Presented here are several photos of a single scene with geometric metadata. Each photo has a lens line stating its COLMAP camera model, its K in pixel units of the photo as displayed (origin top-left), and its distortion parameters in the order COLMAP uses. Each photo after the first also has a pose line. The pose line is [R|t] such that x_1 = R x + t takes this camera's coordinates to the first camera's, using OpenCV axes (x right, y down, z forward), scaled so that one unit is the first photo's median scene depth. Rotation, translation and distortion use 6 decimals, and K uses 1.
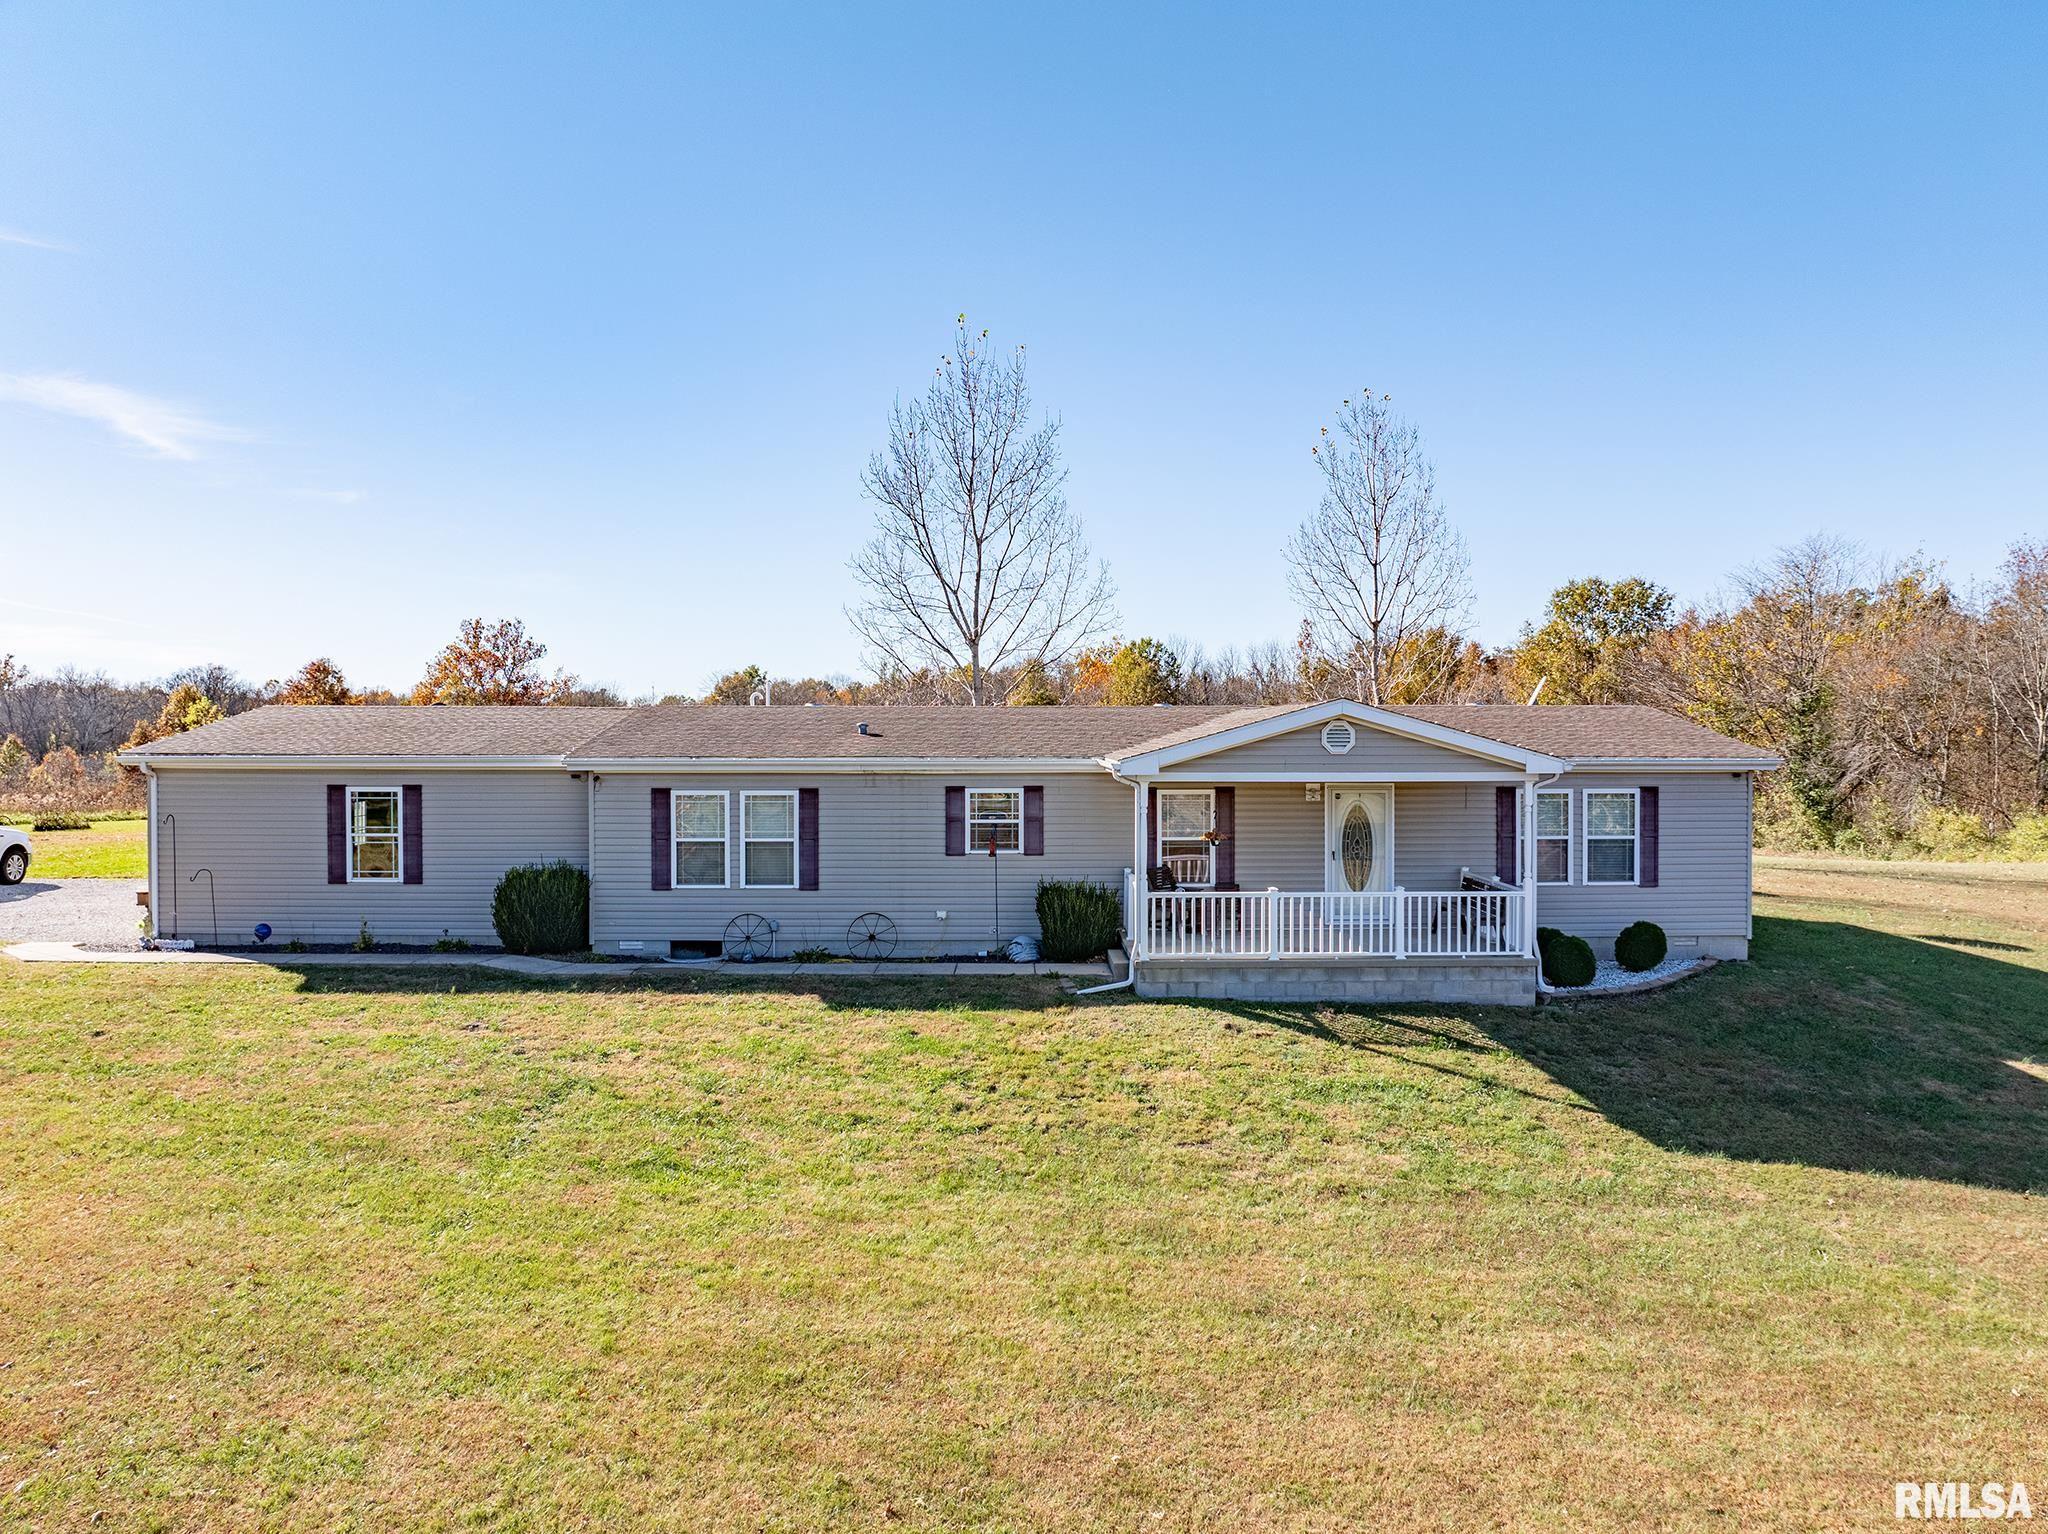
lens RADIAL K [[1444.9, 0, 1029.5], [0, 1444.9, 749.0], [0, 0, 1]] dist [-0.041964, -0.002614]
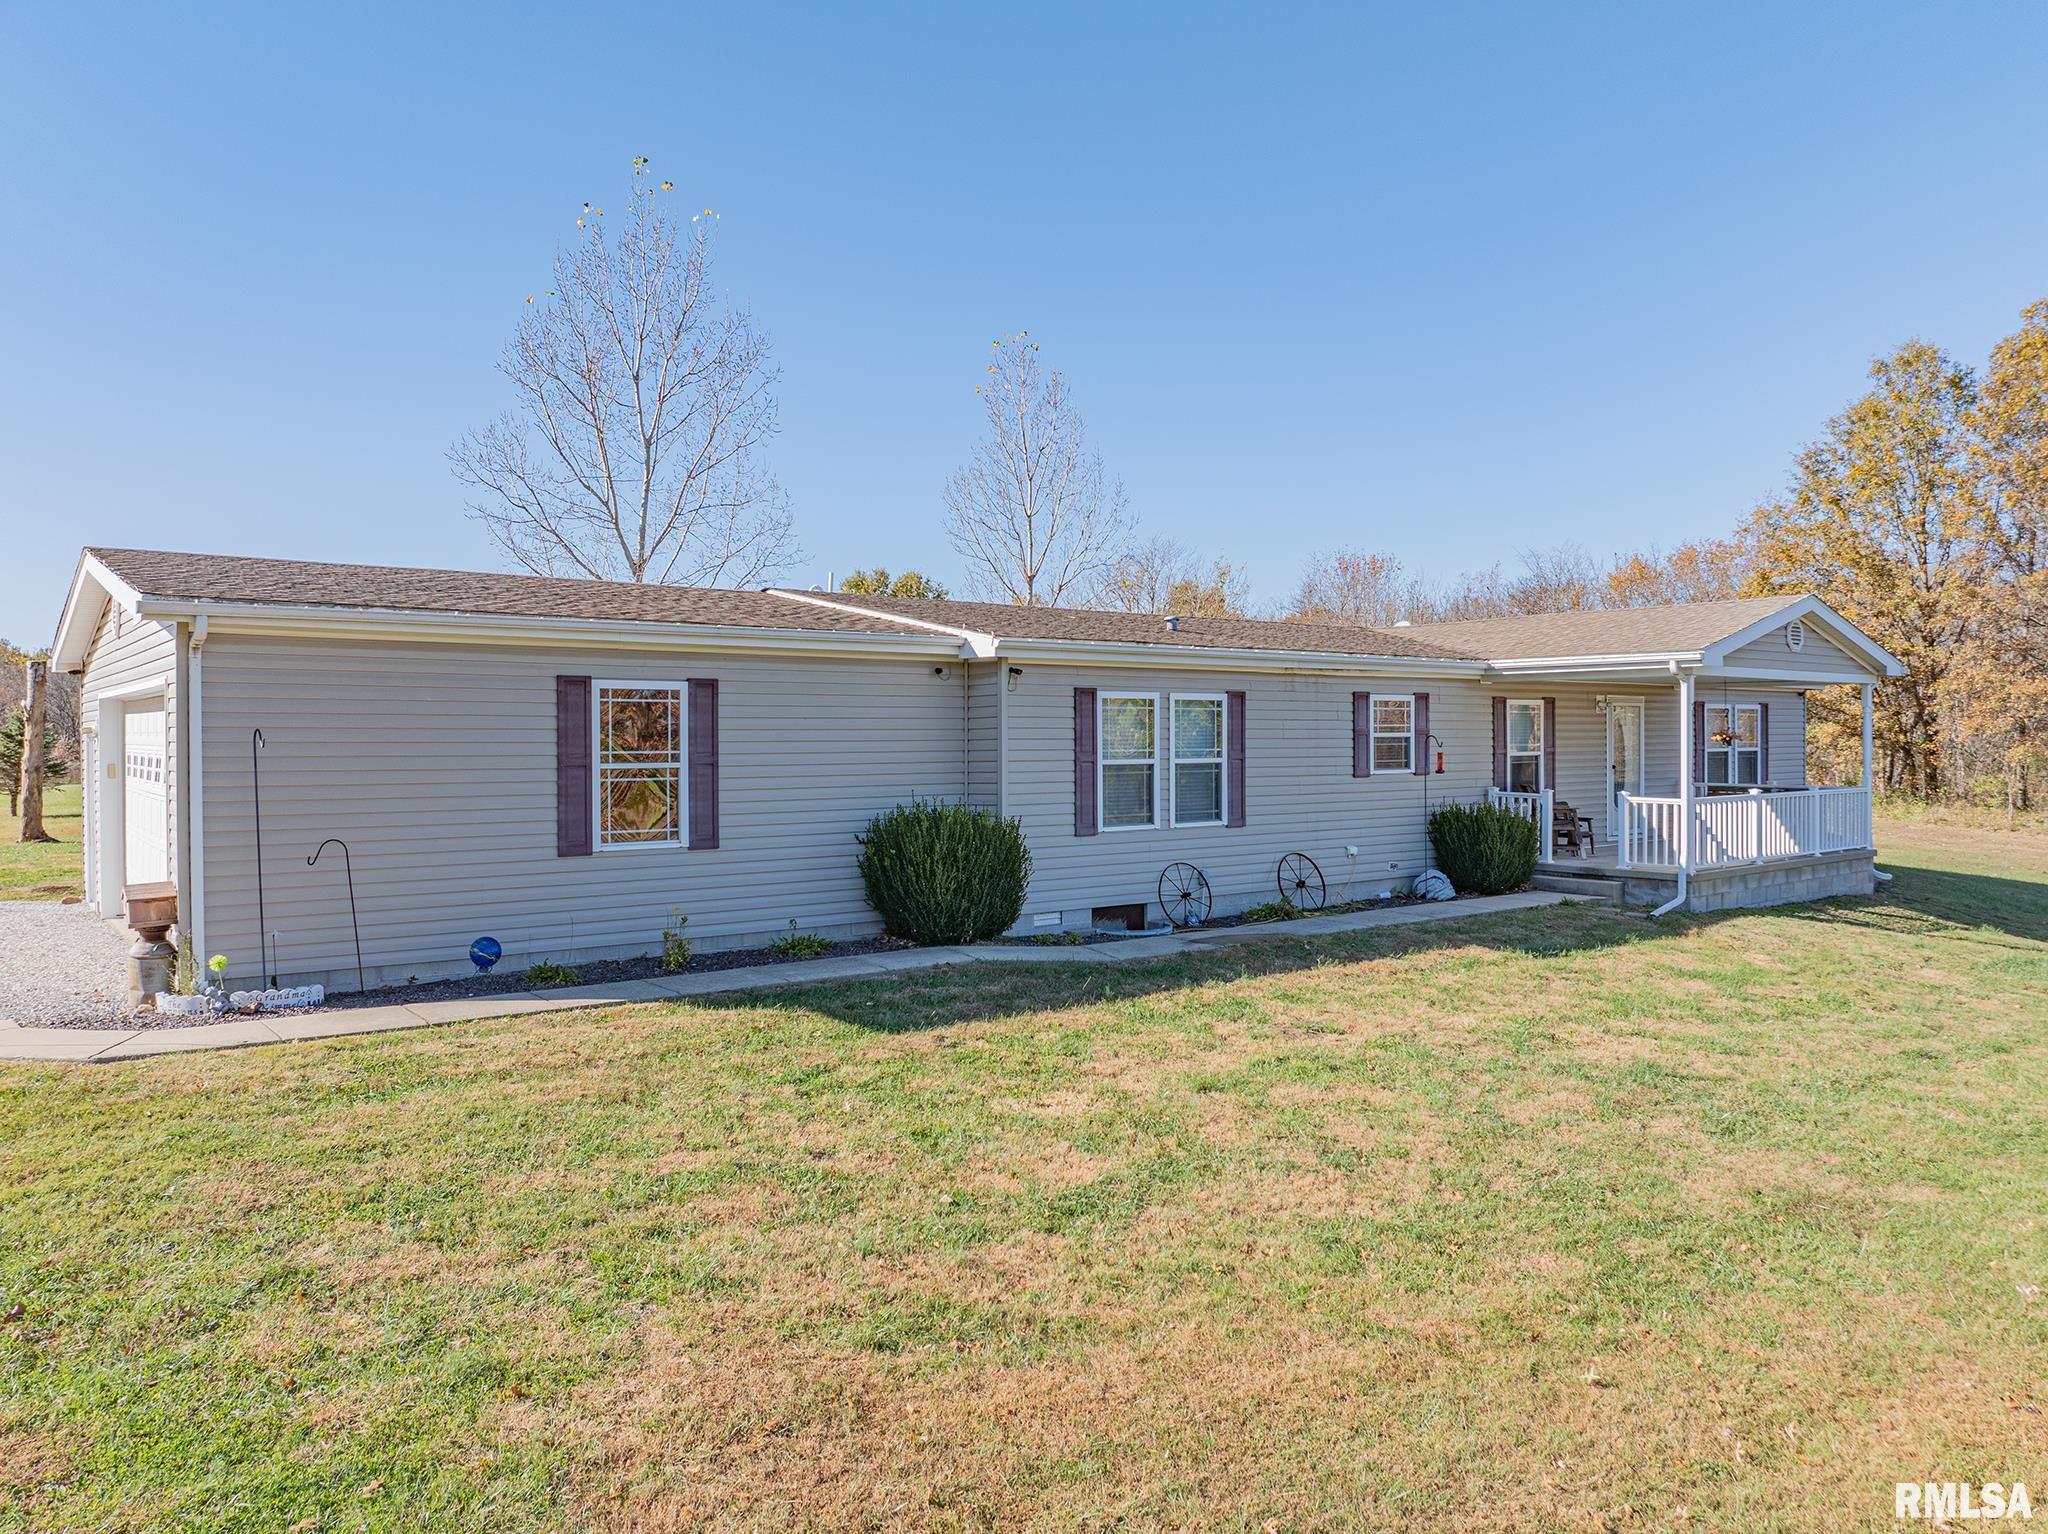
lens RADIAL K [[1444.9, 0, 1034.8], [0, 1444.9, 758.4], [0, 0, 1]] dist [-0.041964, -0.002614]
pose [[0.795518, -0.013205, 0.605786, -0.693201], [-0.006283, 0.999529, 0.030040, 0.039957], [-0.605897, -0.027704, 0.795061, 0.462466]]
